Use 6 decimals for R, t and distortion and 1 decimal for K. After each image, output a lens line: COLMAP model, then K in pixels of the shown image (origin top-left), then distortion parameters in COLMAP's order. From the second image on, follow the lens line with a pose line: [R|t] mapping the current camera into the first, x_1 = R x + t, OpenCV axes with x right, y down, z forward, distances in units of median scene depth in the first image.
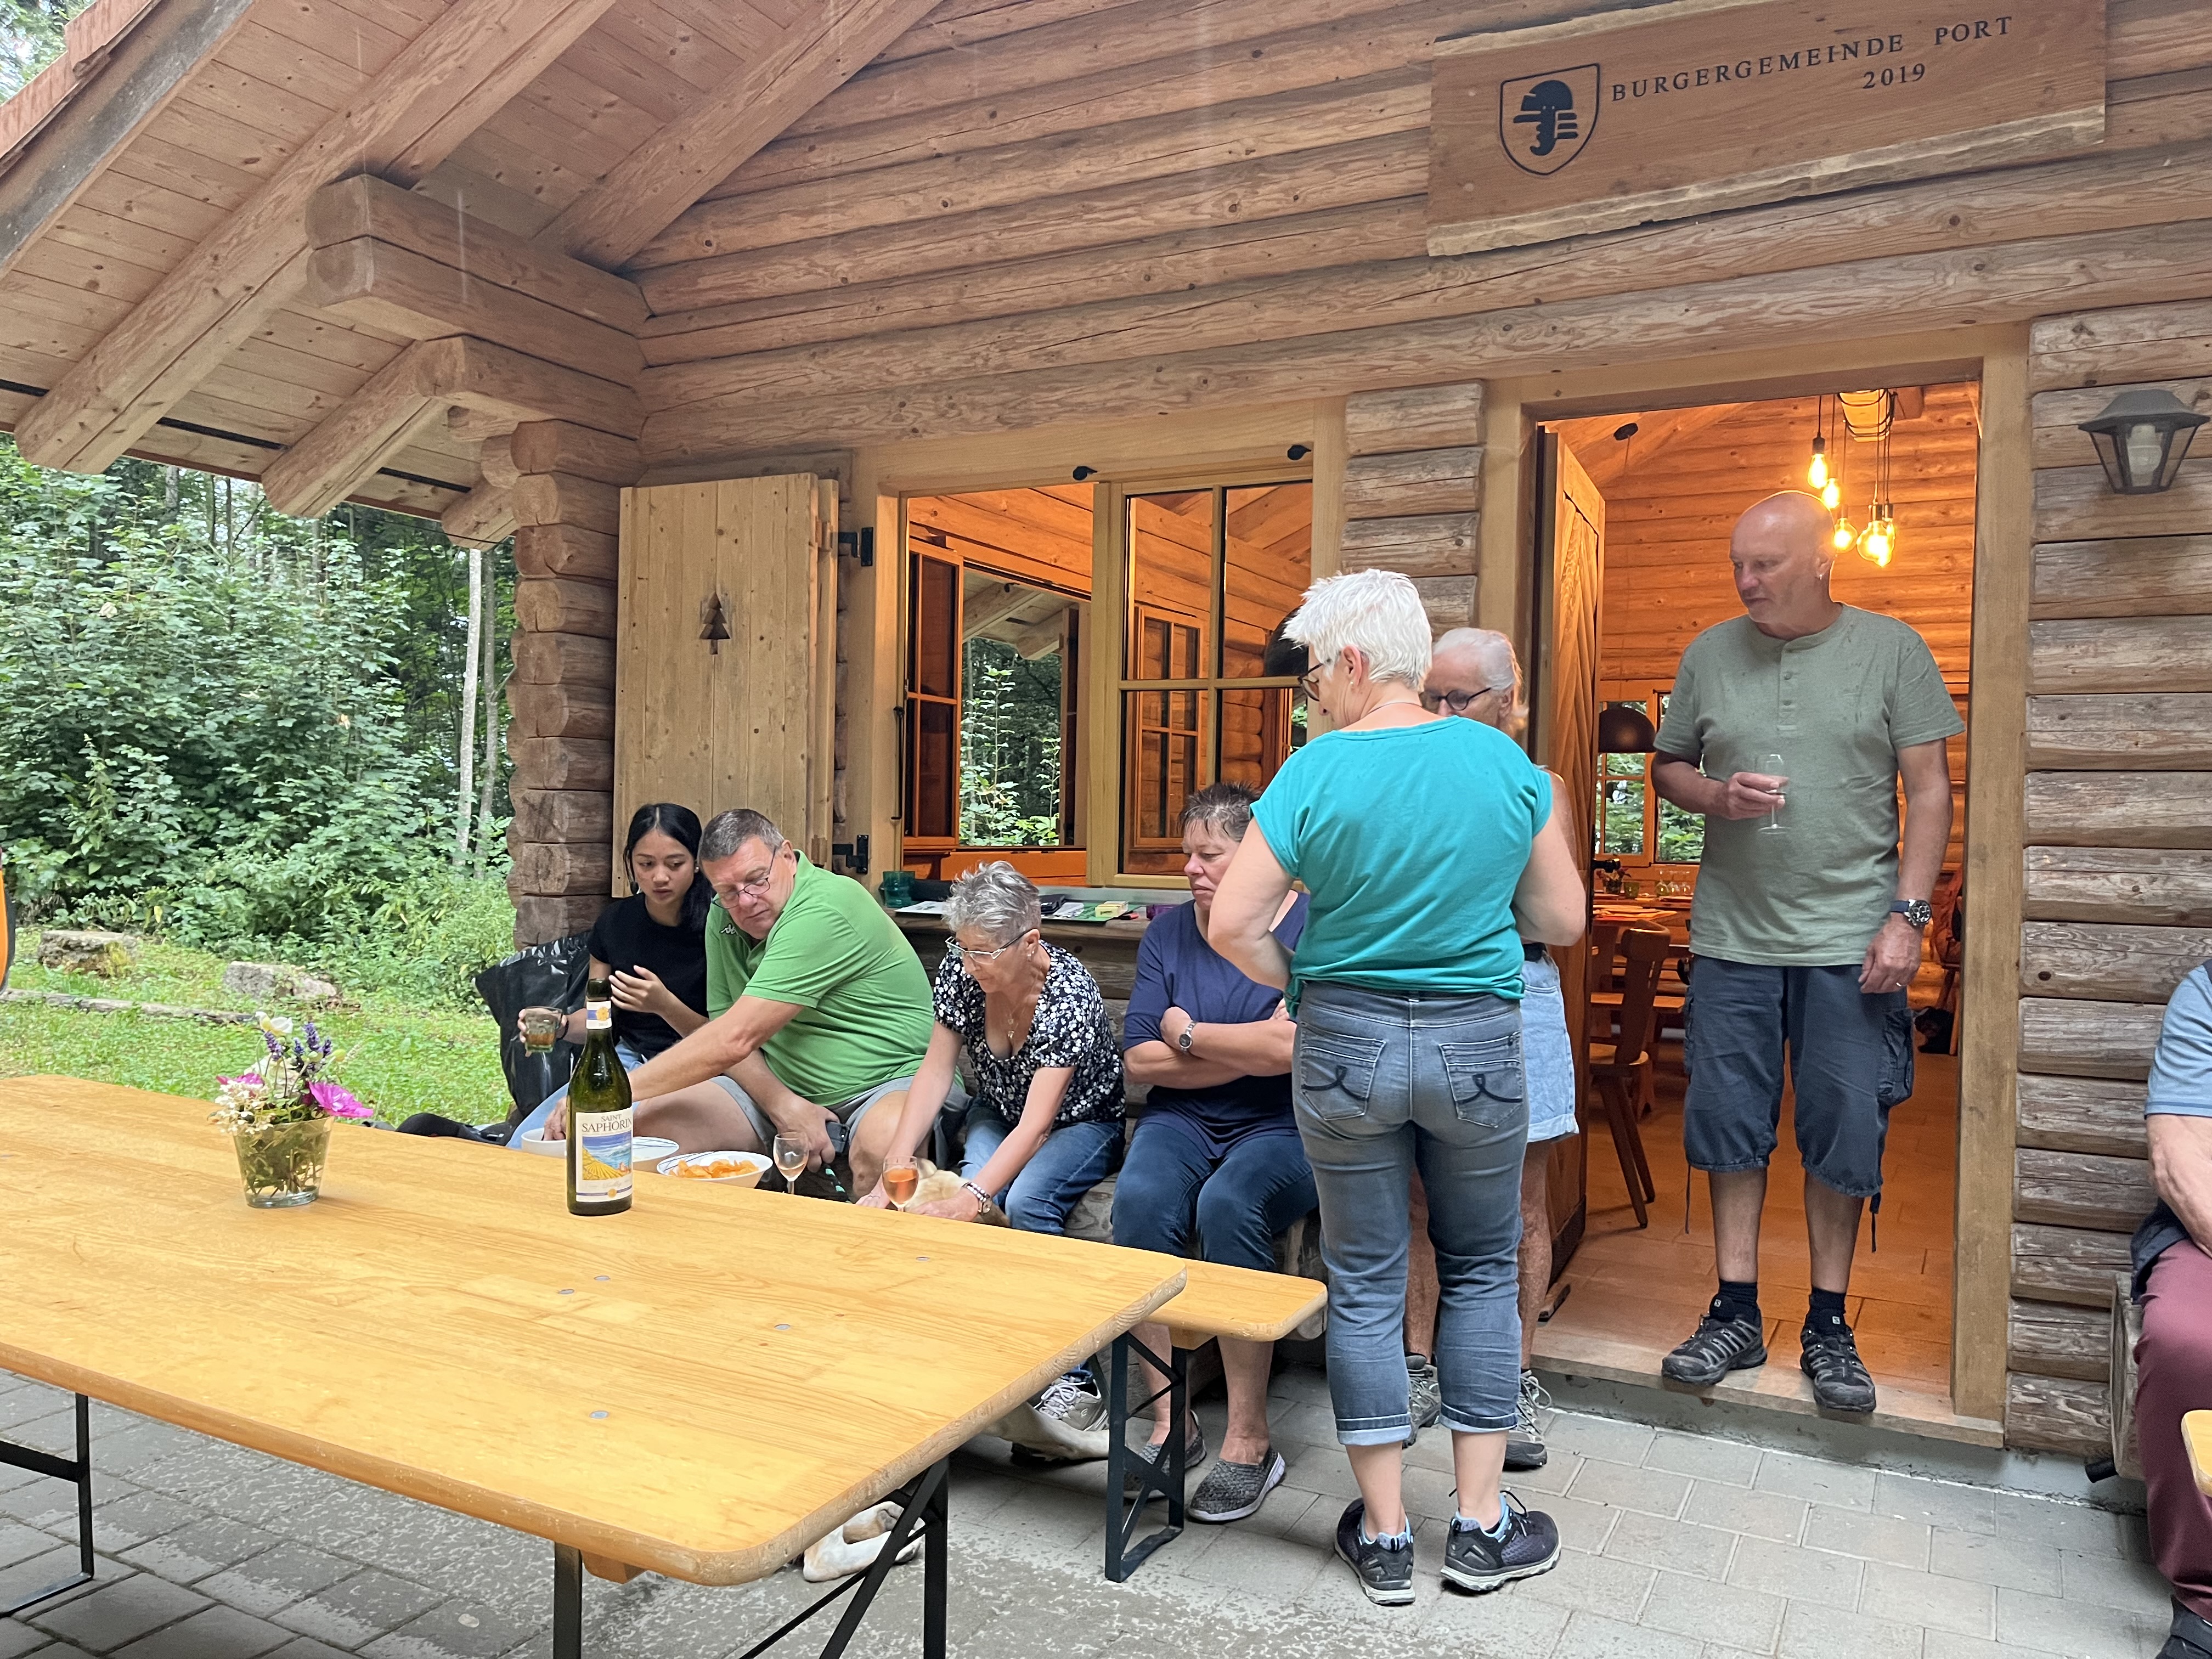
lens RADIAL K [[1645.9, 0, 1102.4], [0, 1645.9, 837.6], [0, 0, 1]] dist [0.071039, -0.105425]
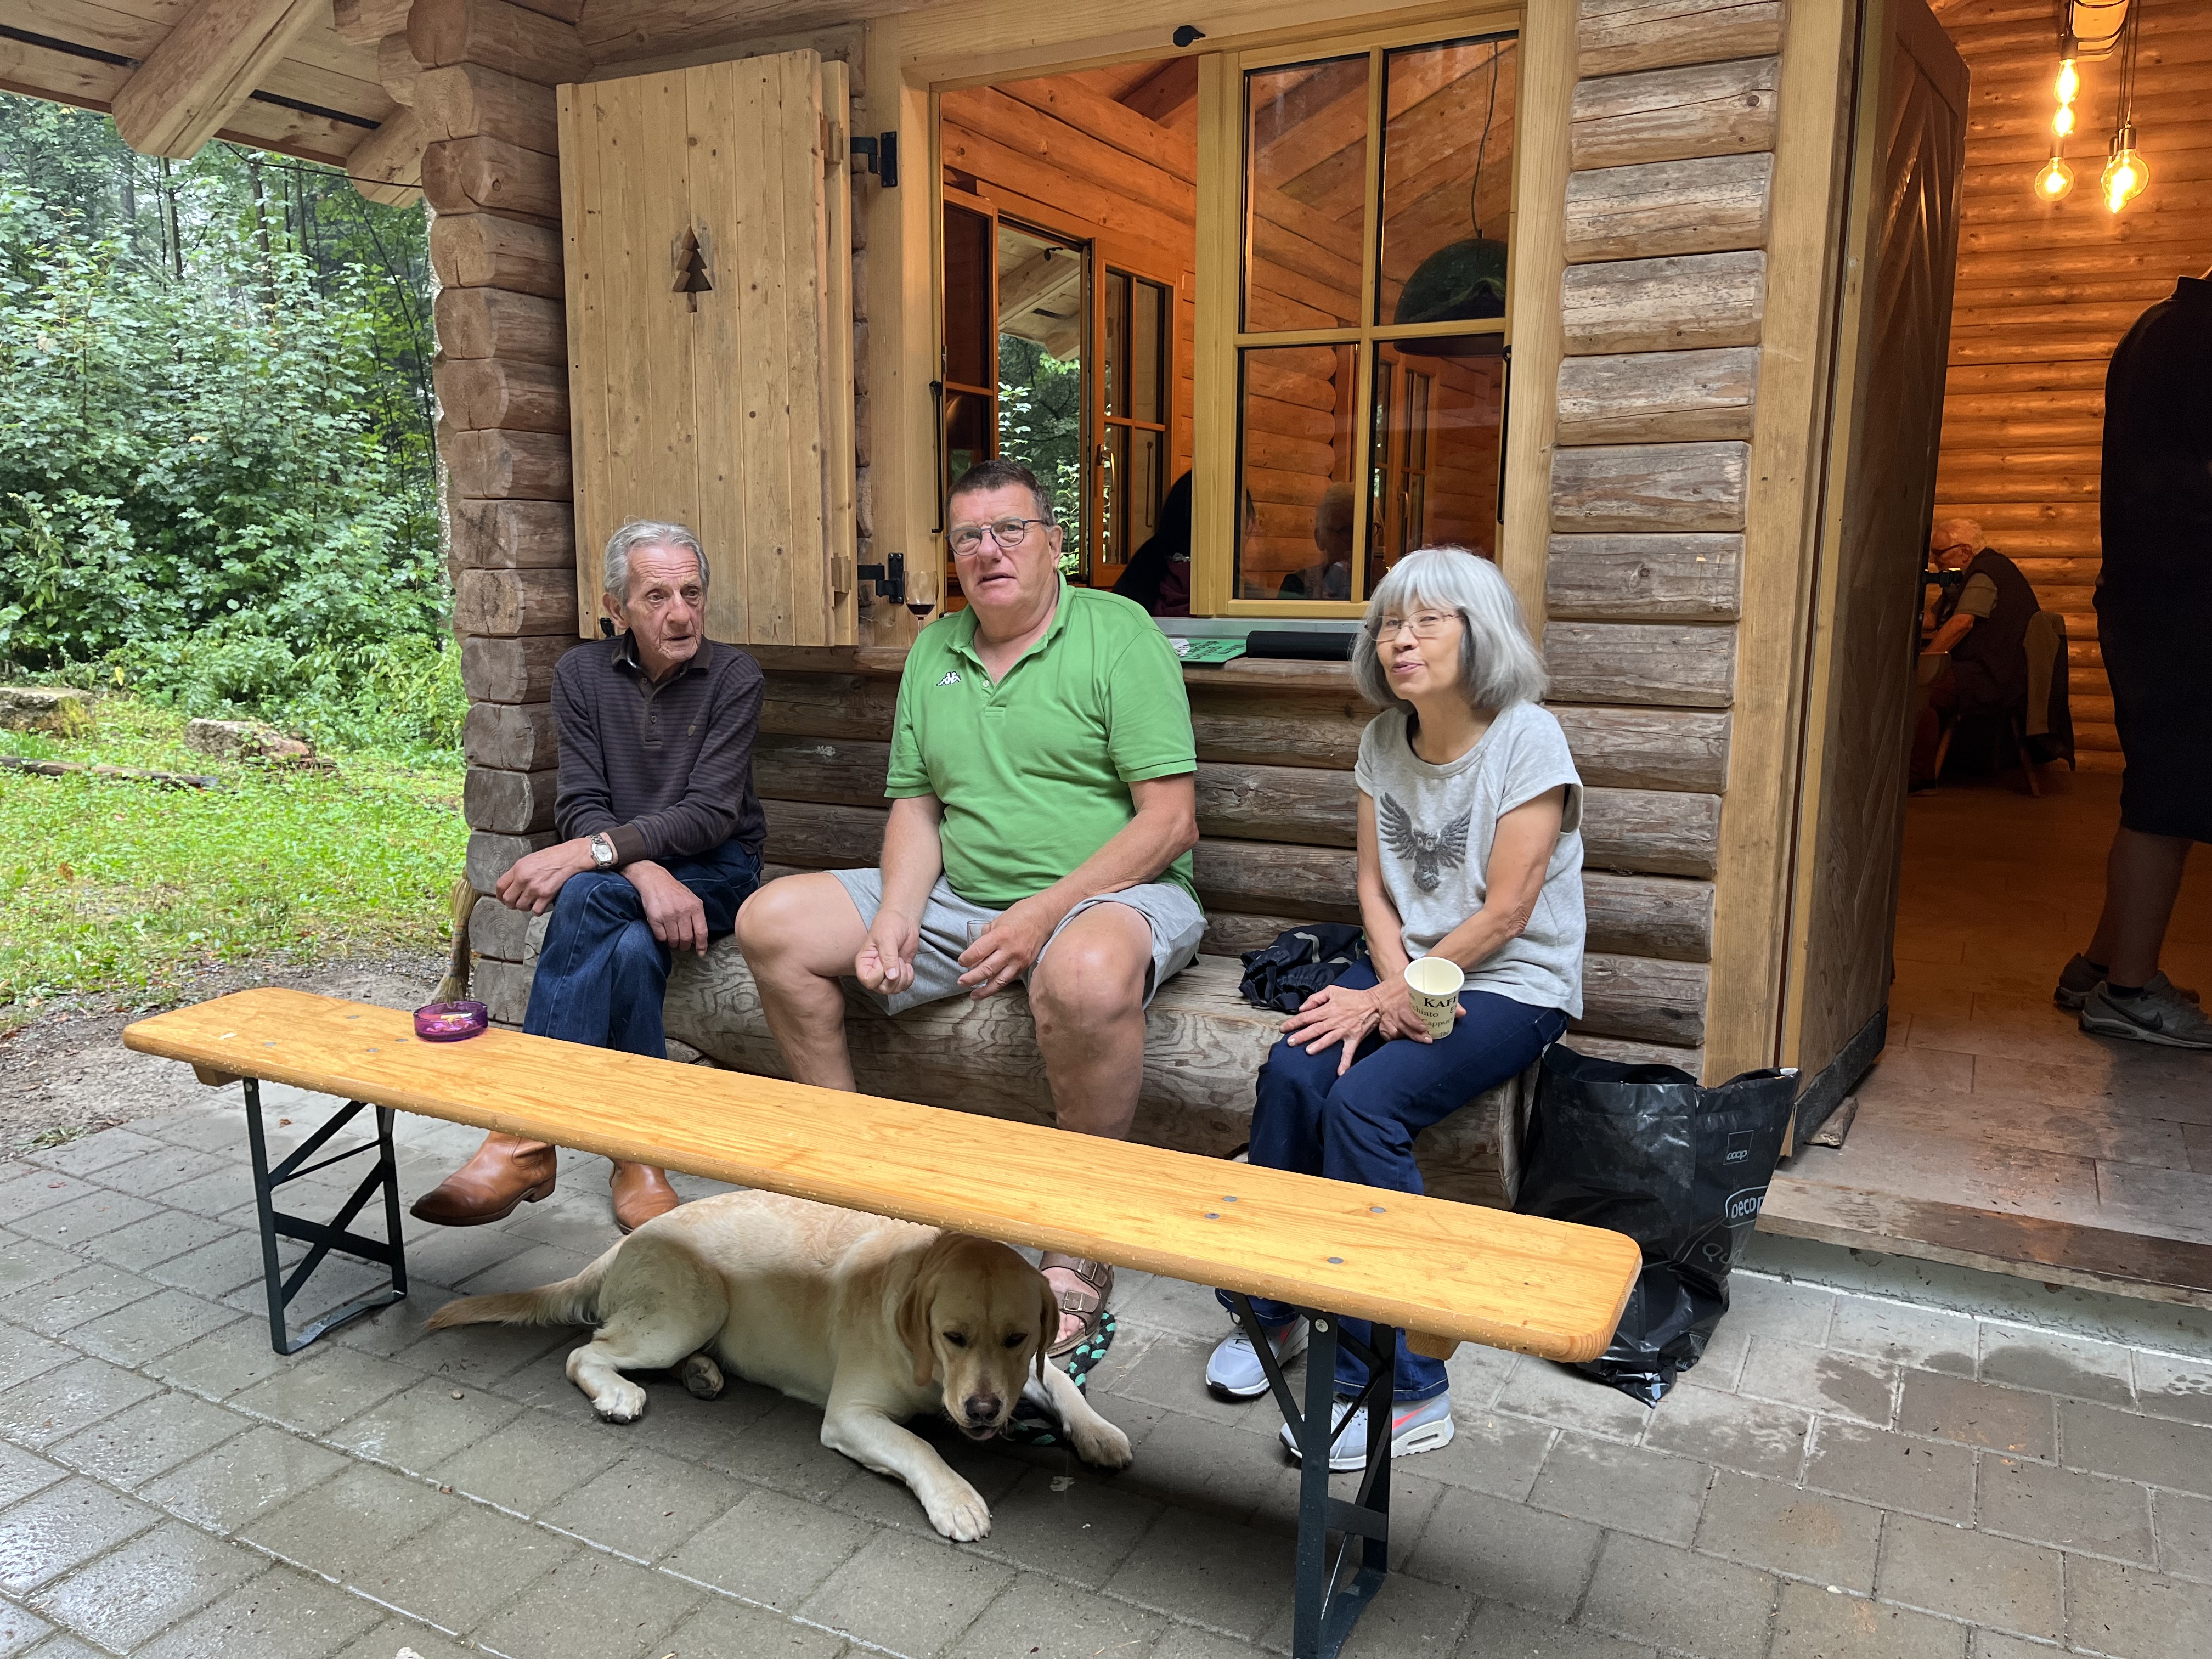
lens RADIAL K [[1701.2, 0, 1081.6], [0, 1701.2, 838.7], [0, 0, 1]] dist [0.094396, -0.120928]
pose [[0.999783, -0.009348, -0.018627, -0.042888], [0.012013, 0.988833, 0.148545, 0.012269], [0.017030, -0.148737, 0.988730, 0.182893]]
